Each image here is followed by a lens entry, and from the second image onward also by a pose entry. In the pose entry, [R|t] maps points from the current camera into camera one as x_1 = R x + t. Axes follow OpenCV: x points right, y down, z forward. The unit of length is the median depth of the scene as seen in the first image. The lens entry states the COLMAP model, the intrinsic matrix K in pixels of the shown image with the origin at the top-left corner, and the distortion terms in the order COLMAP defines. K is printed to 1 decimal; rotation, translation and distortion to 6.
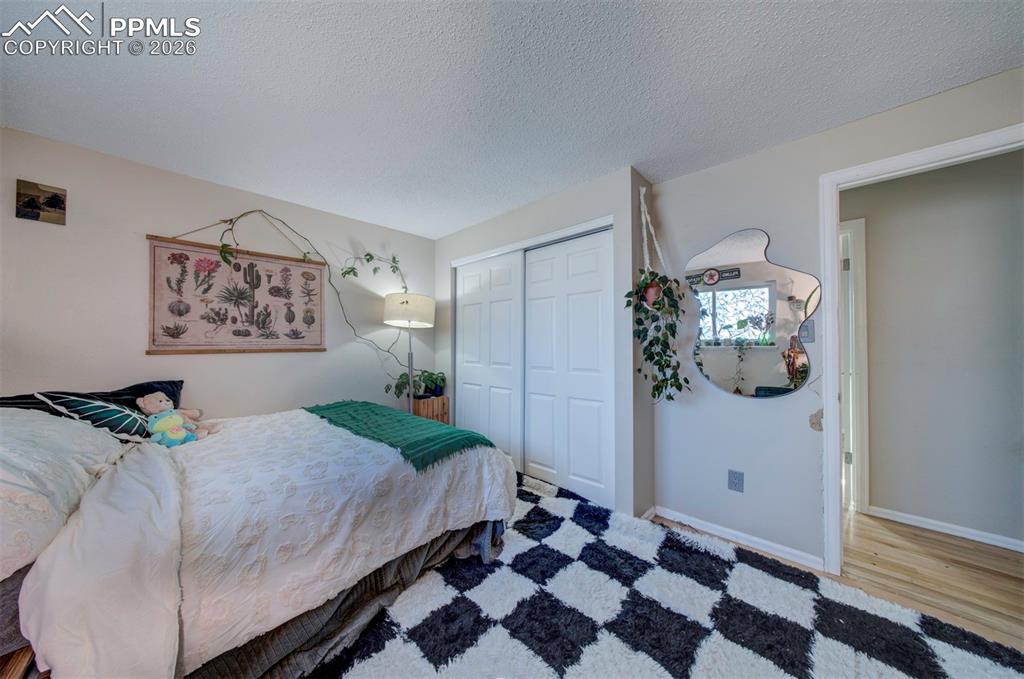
lens RADIAL K [[330.7, 0, 516.7], [0, 330.7, 340.8], [0, 0, 1]] dist [0.000095, -0.000002]
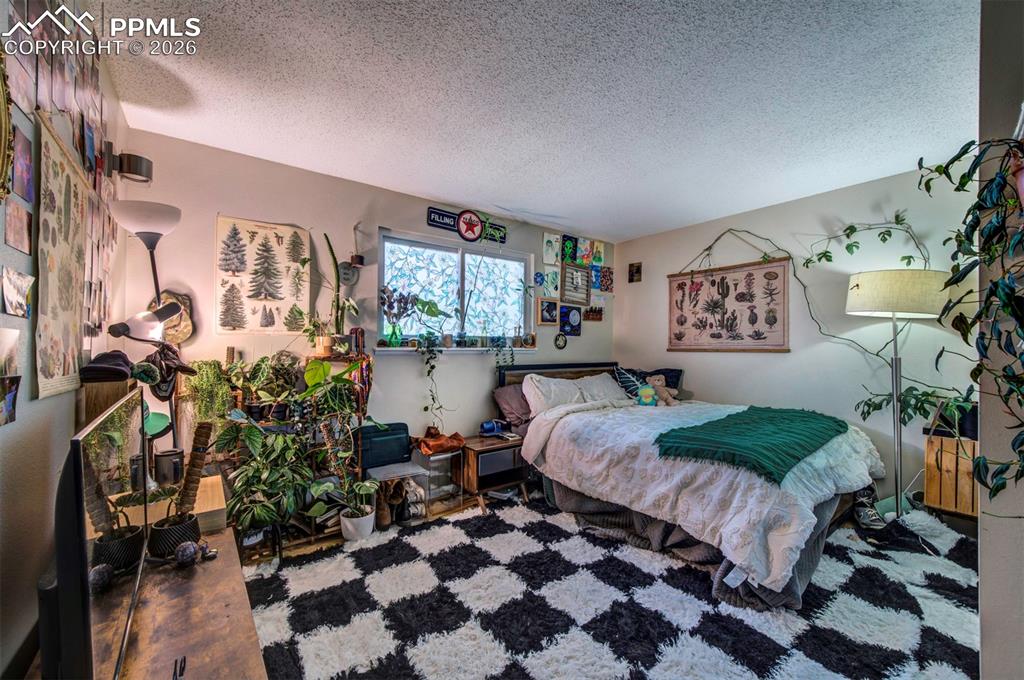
lens RADIAL K [[408.7, 0, 513.0], [0, 408.7, 344.5], [0, 0, 1]] dist [-0.001359, 0.000390]
pose [[-0.153176, -0.003003, -0.988194, 0.779998], [0.005980, 0.999974, -0.003965, 0.010666], [0.988181, -0.006517, -0.153154, 0.482308]]
